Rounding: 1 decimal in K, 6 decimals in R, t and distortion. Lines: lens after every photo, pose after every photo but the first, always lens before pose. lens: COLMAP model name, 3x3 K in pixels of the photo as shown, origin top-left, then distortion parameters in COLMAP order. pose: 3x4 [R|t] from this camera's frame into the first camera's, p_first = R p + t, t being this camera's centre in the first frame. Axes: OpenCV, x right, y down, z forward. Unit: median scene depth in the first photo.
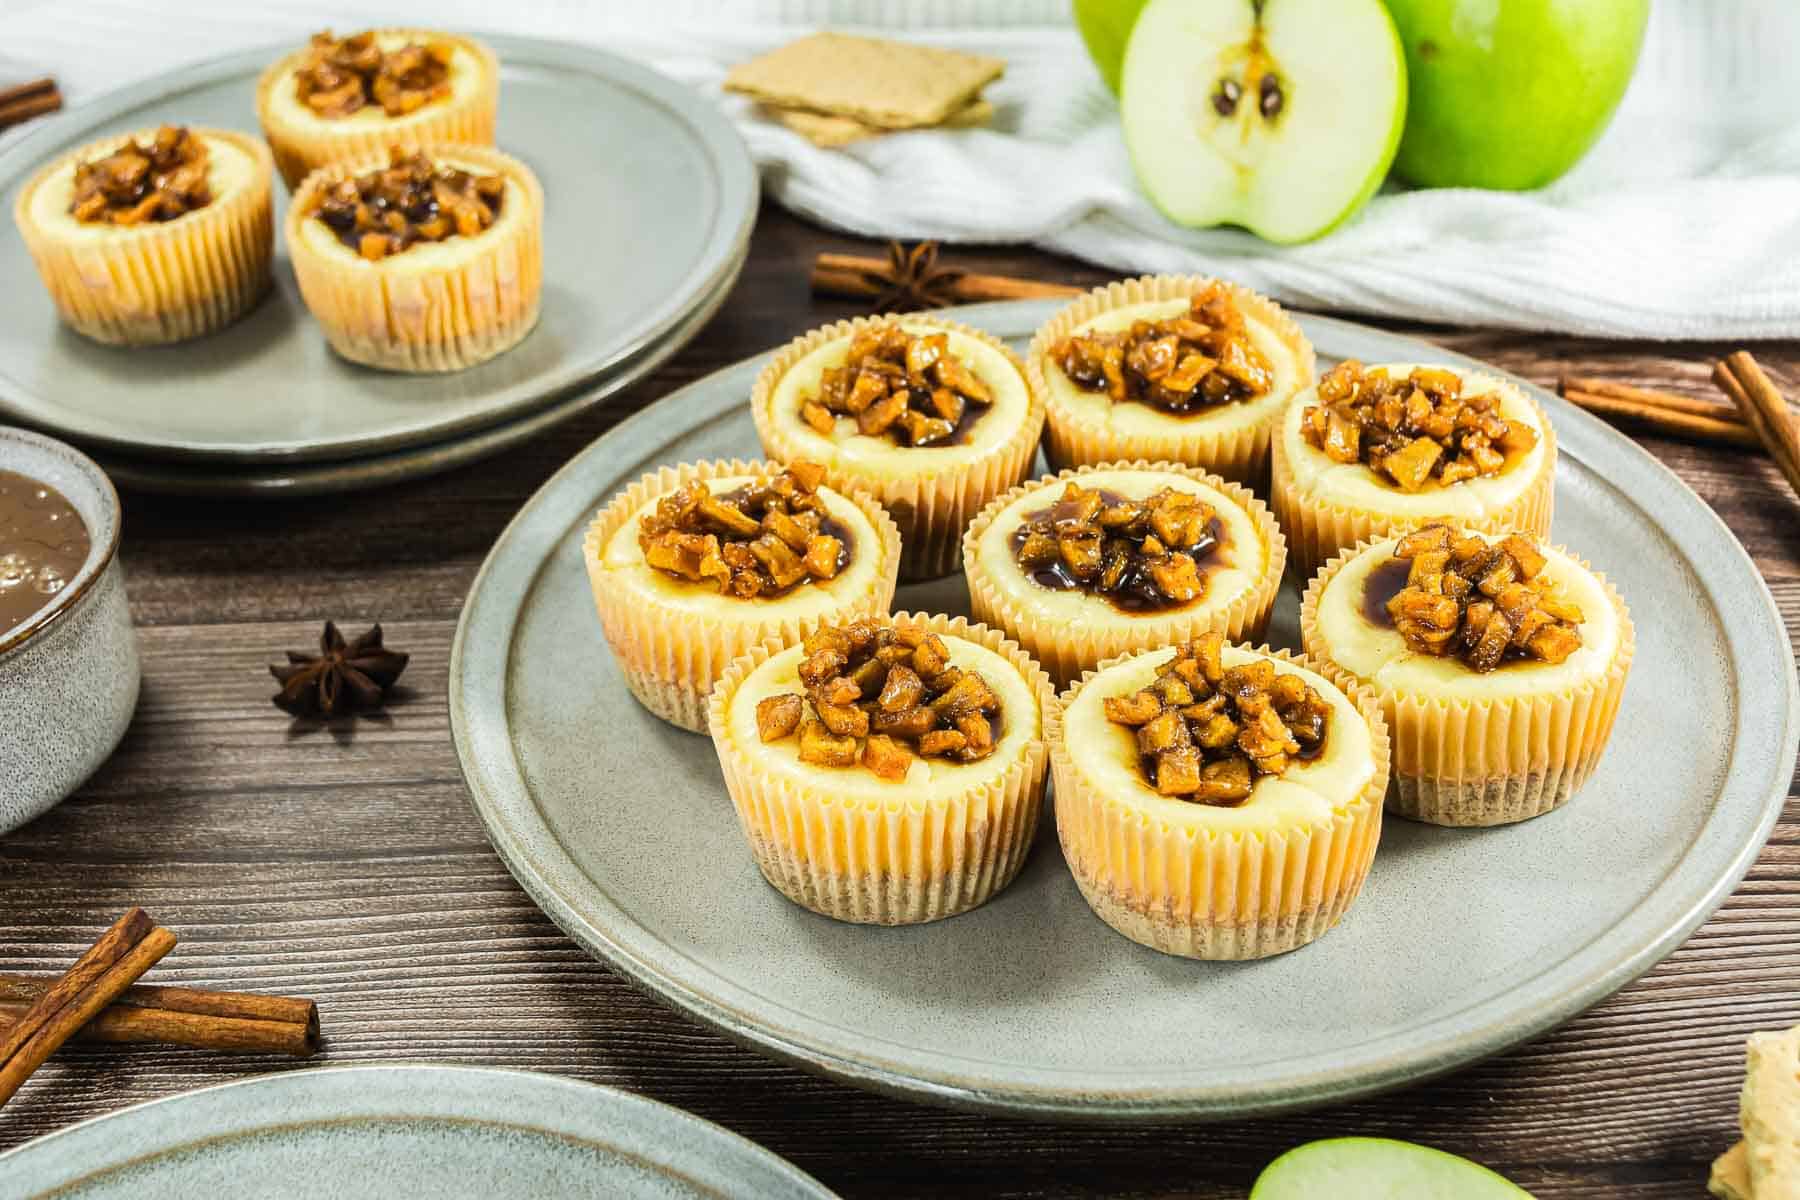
lens RADIAL K [[2526.5, 0, 869.2], [0, 2526.5, 676.4], [0, 0, 1]] dist [-0.012203, 0.000000]
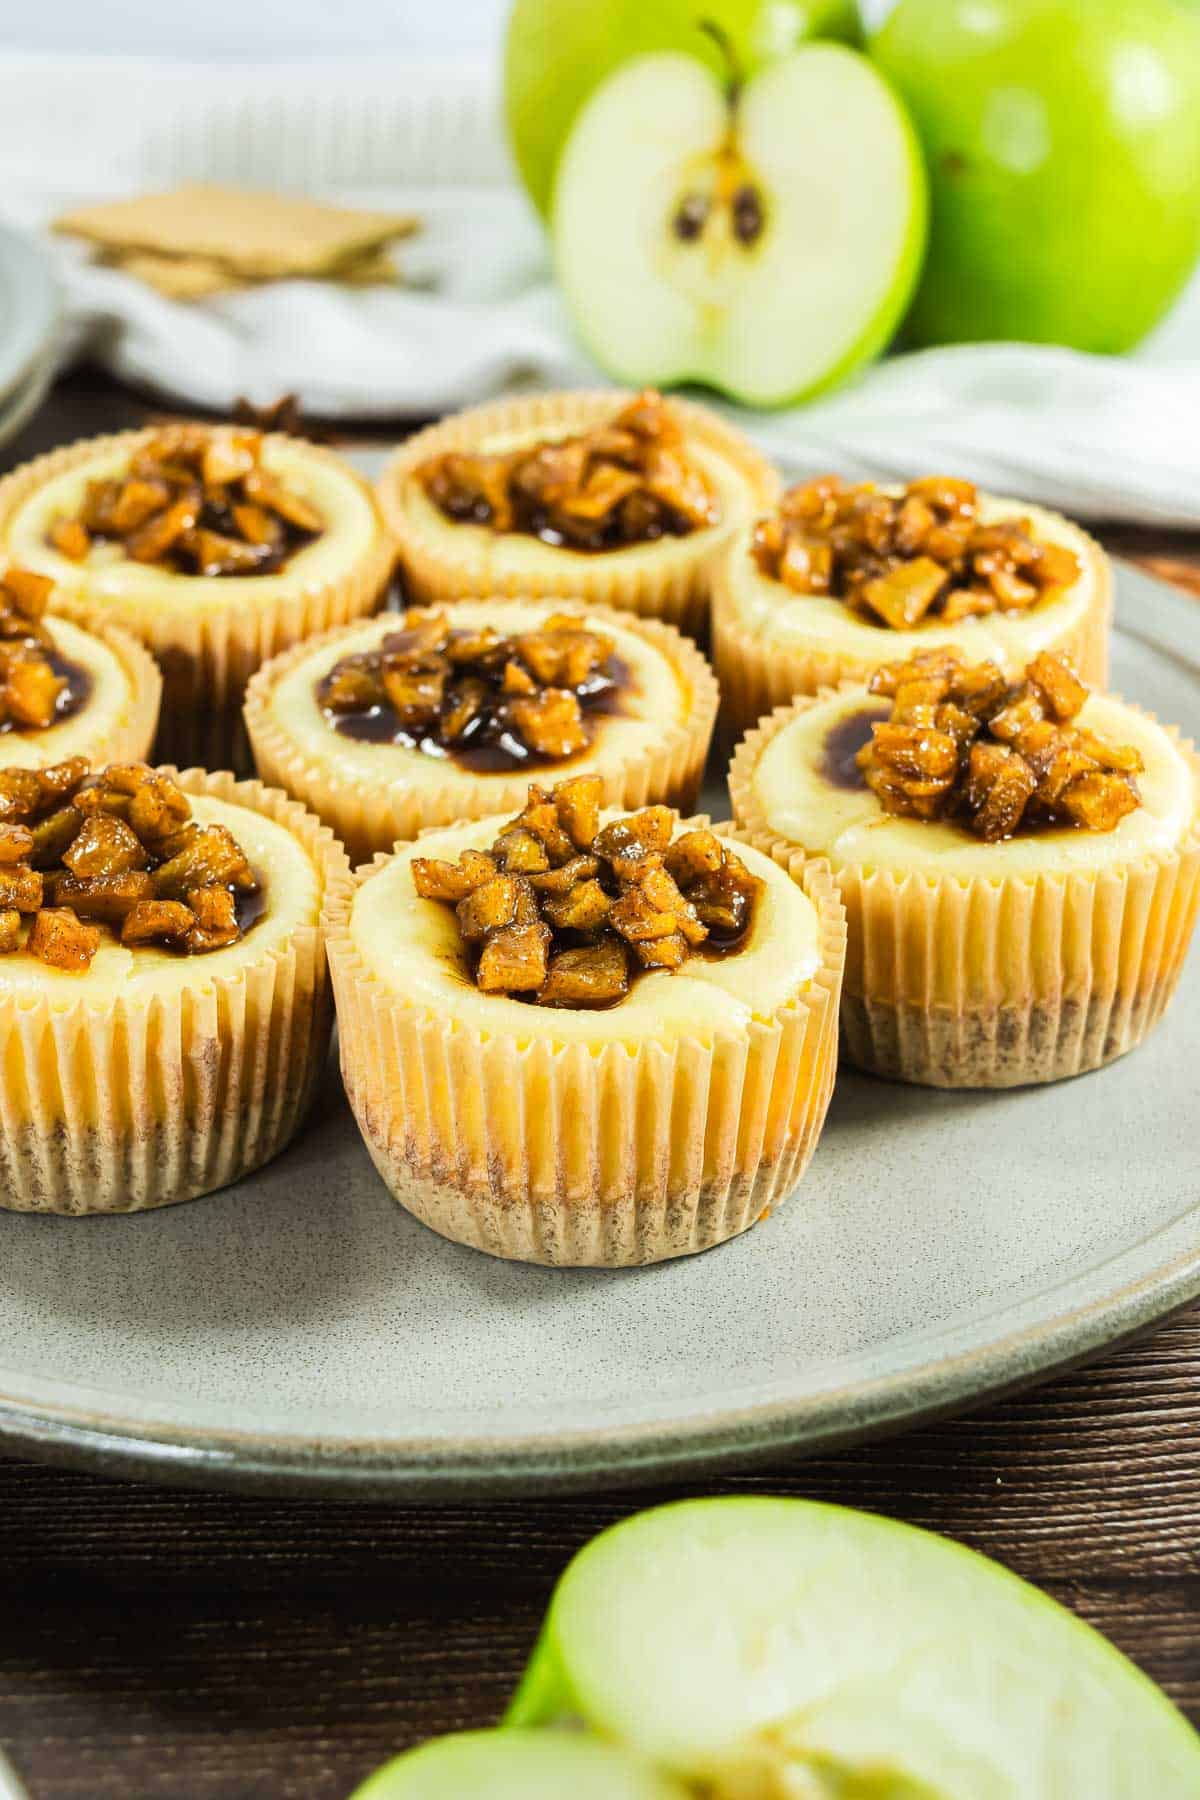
lens RADIAL K [[2776.9, 0, 594.2], [0, 2776.9, 900.4], [0, 0, 1]] dist [-0.012629, 0.000000]
pose [[0.997953, 0.021926, 0.060071, 0.094867], [-0.014745, 0.992966, -0.117479, 0.099410], [-0.062224, 0.116353, 0.991257, 0.285995]]
